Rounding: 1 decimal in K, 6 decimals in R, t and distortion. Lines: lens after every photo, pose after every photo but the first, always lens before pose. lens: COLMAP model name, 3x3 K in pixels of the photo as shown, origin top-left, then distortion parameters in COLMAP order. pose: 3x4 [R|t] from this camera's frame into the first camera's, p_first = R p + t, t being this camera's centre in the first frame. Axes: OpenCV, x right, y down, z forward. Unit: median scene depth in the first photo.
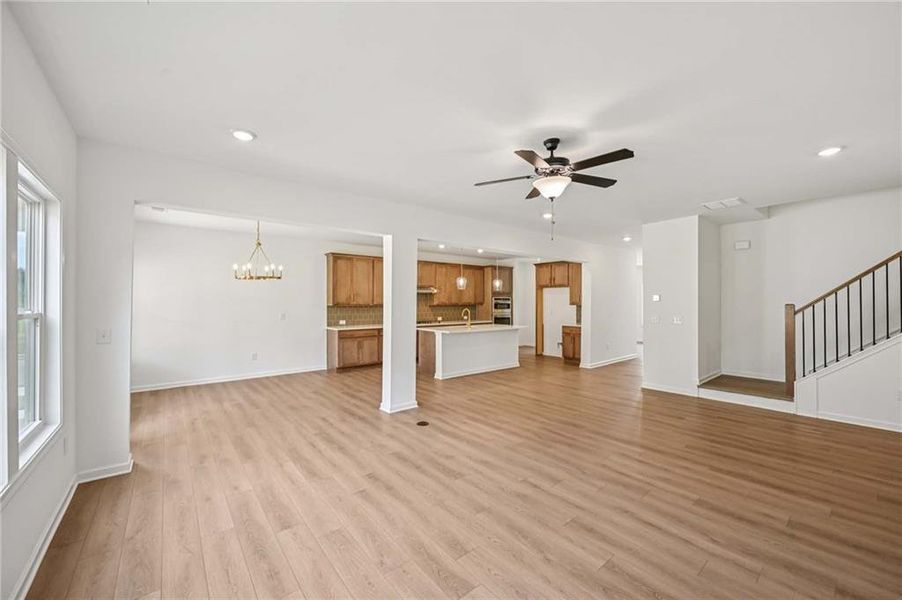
lens RADIAL K [[354.4, 0, 457.3], [0, 354.4, 298.1], [0, 0, 1]] dist [-0.005049, 0.003553]
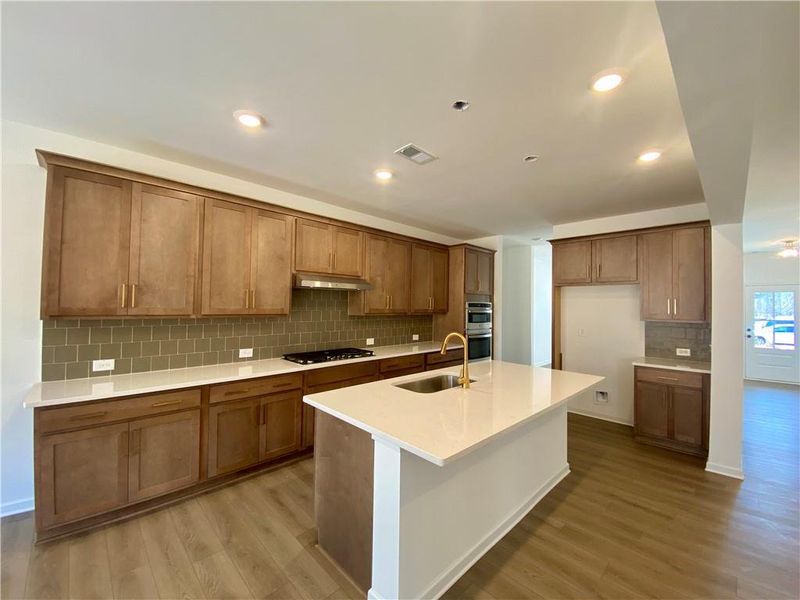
lens RADIAL K [[324.6, 0, 400.9], [0, 324.6, 296.6], [0, 0, 1]] dist [0.011238, -0.013836]
pose [[0.996463, 0.020271, 0.081556, -0.081082], [-0.019230, 0.999724, -0.013526, -0.002123], [-0.081808, 0.011910, 0.996577, 0.972832]]
